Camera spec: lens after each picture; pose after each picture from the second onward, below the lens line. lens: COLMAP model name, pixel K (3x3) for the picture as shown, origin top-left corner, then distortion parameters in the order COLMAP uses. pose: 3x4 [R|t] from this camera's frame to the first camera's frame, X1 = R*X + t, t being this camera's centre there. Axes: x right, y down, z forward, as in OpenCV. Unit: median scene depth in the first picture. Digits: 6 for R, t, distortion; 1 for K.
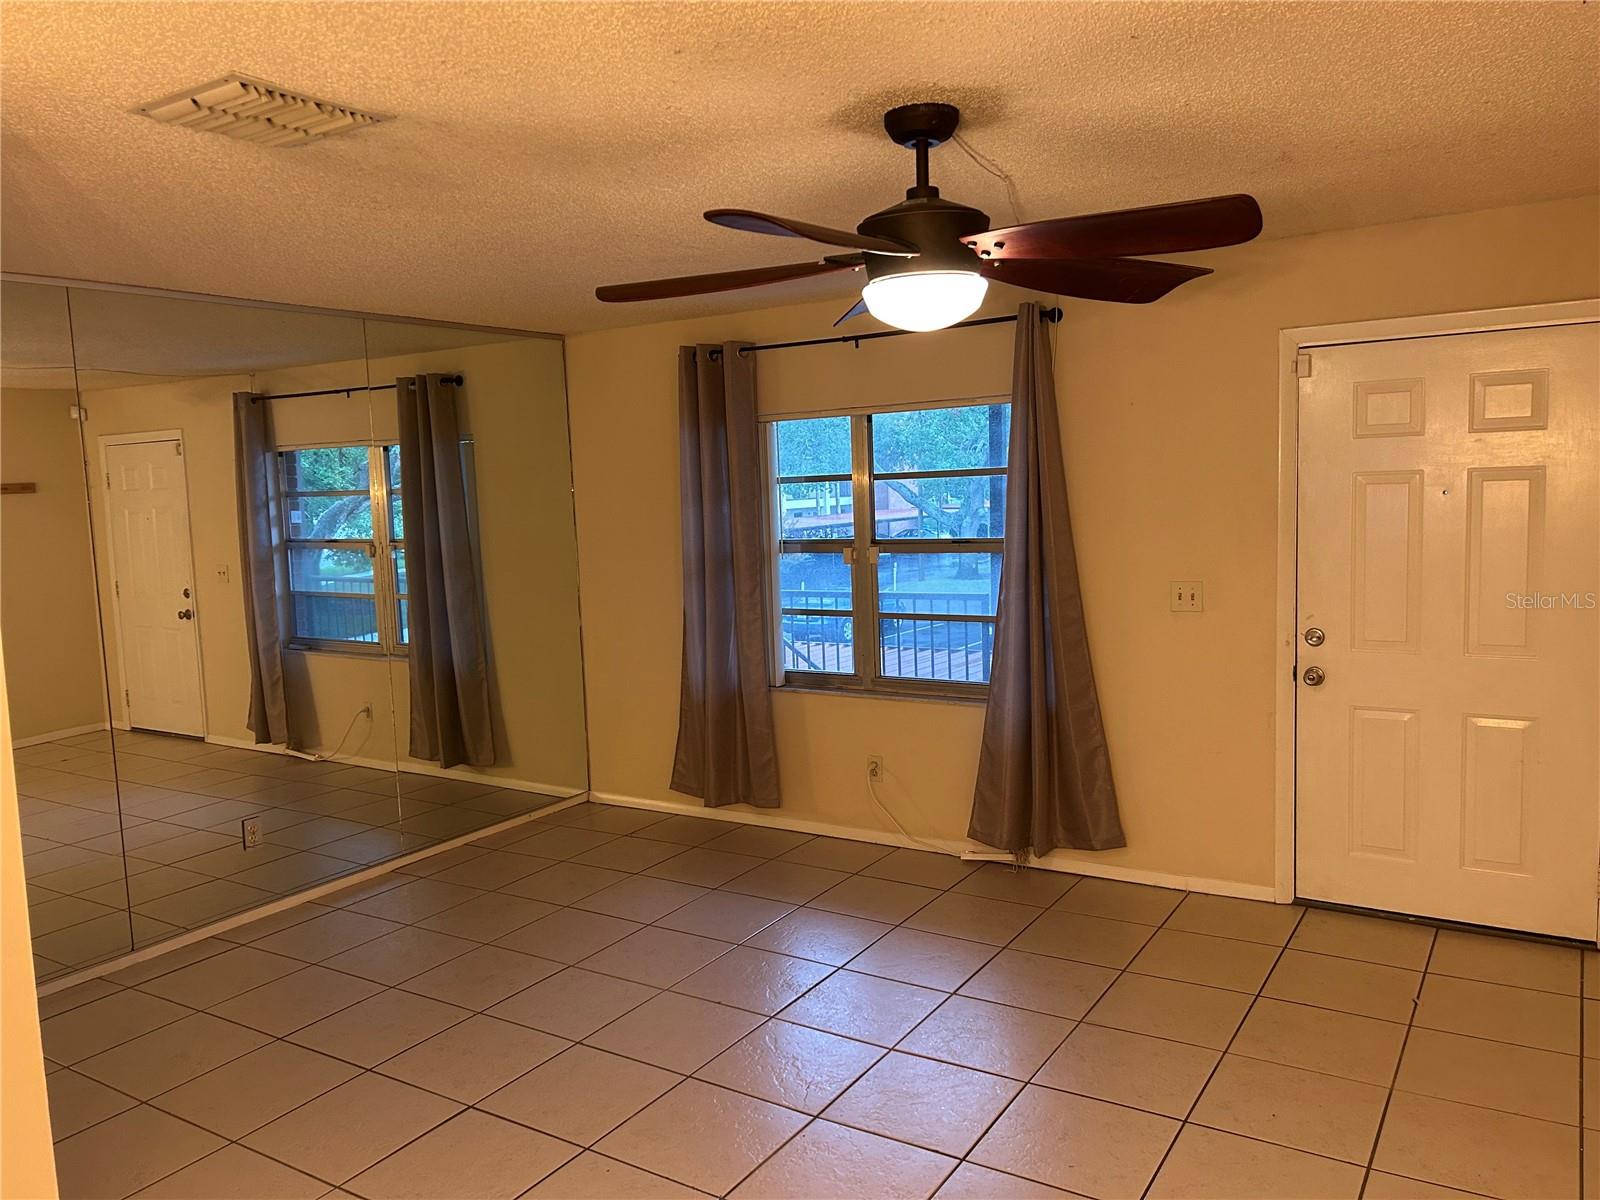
lens RADIAL K [[1182.9, 0, 802.9], [0, 1182.9, 602.3], [0, 0, 1]] dist [0.138627, -0.000734]
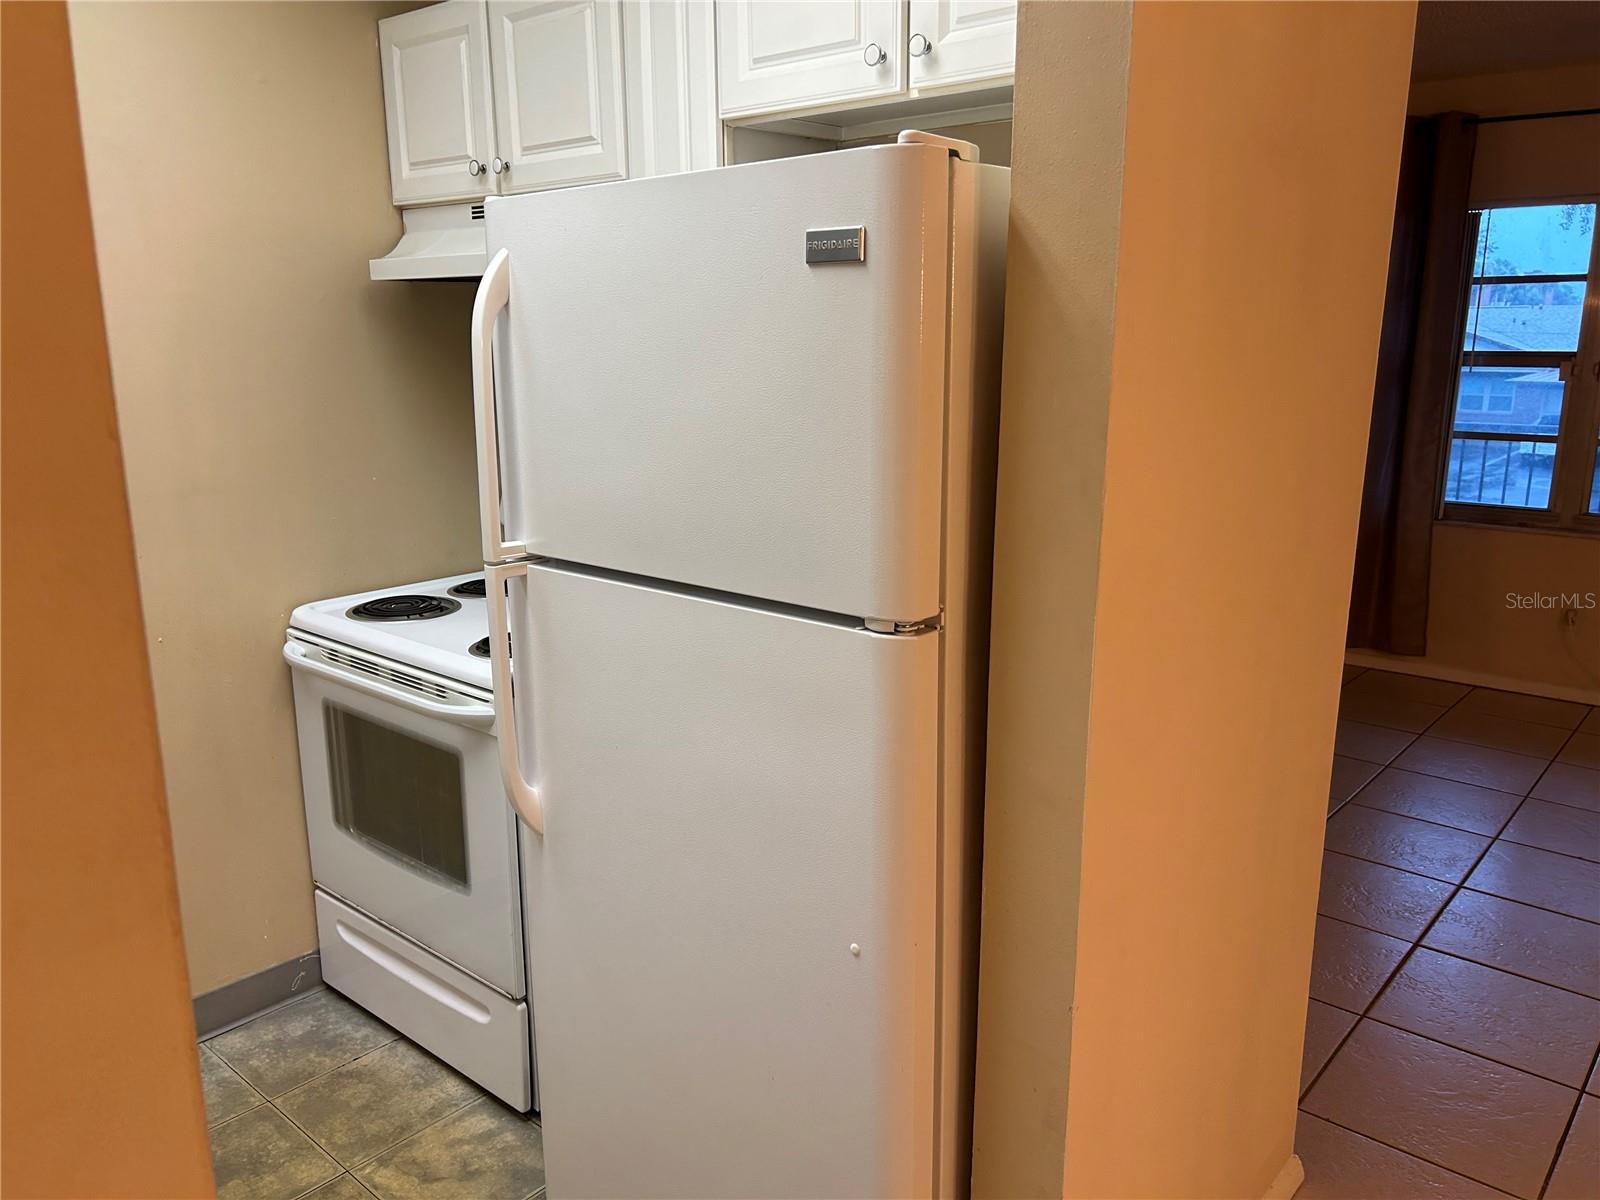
lens RADIAL K [[1213.0, 0, 792.9], [0, 1213.0, 603.3], [0, 0, 1]] dist [-0.001826, -0.004915]
pose [[0.987809, 0.065916, -0.141027, -0.376918], [-0.047018, 0.989950, 0.133372, 0.036262], [0.148401, -0.125115, 0.980981, 0.032057]]
